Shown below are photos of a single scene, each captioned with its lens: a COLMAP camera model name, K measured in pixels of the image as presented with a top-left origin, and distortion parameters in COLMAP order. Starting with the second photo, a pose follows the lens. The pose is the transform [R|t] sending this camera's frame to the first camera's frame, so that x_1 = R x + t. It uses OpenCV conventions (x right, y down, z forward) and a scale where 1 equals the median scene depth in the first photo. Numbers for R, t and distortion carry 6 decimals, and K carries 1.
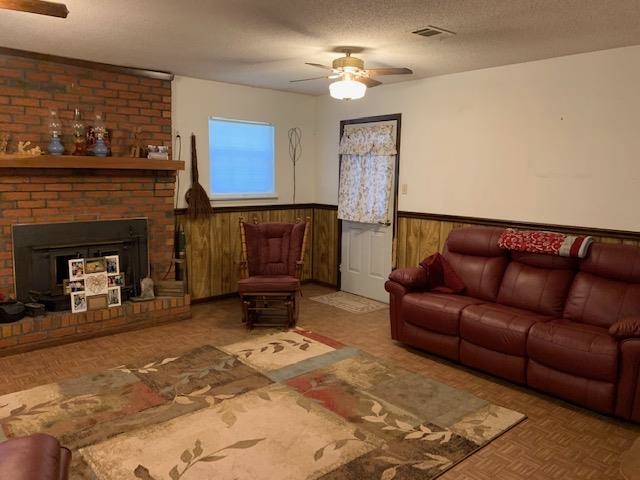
lens RADIAL K [[497.7, 0, 320.0], [0, 497.7, 240.0], [0, 0, 1]] dist [0.029230, -0.012717]
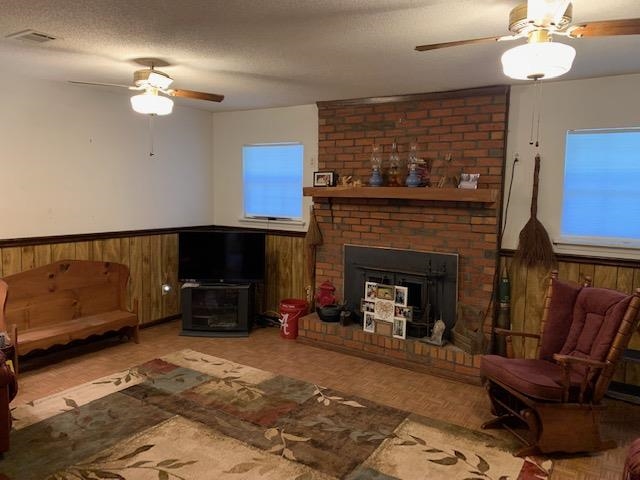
lens RADIAL K [[497.7, 0, 320.0], [0, 497.7, 240.0], [0, 0, 1]] dist [0.029230, -0.012717]
pose [[0.239679, 0.092045, -0.966479, 0.500133], [-0.146223, 0.987562, 0.057791, -0.095113], [0.959778, 0.127470, 0.250157, 0.601962]]
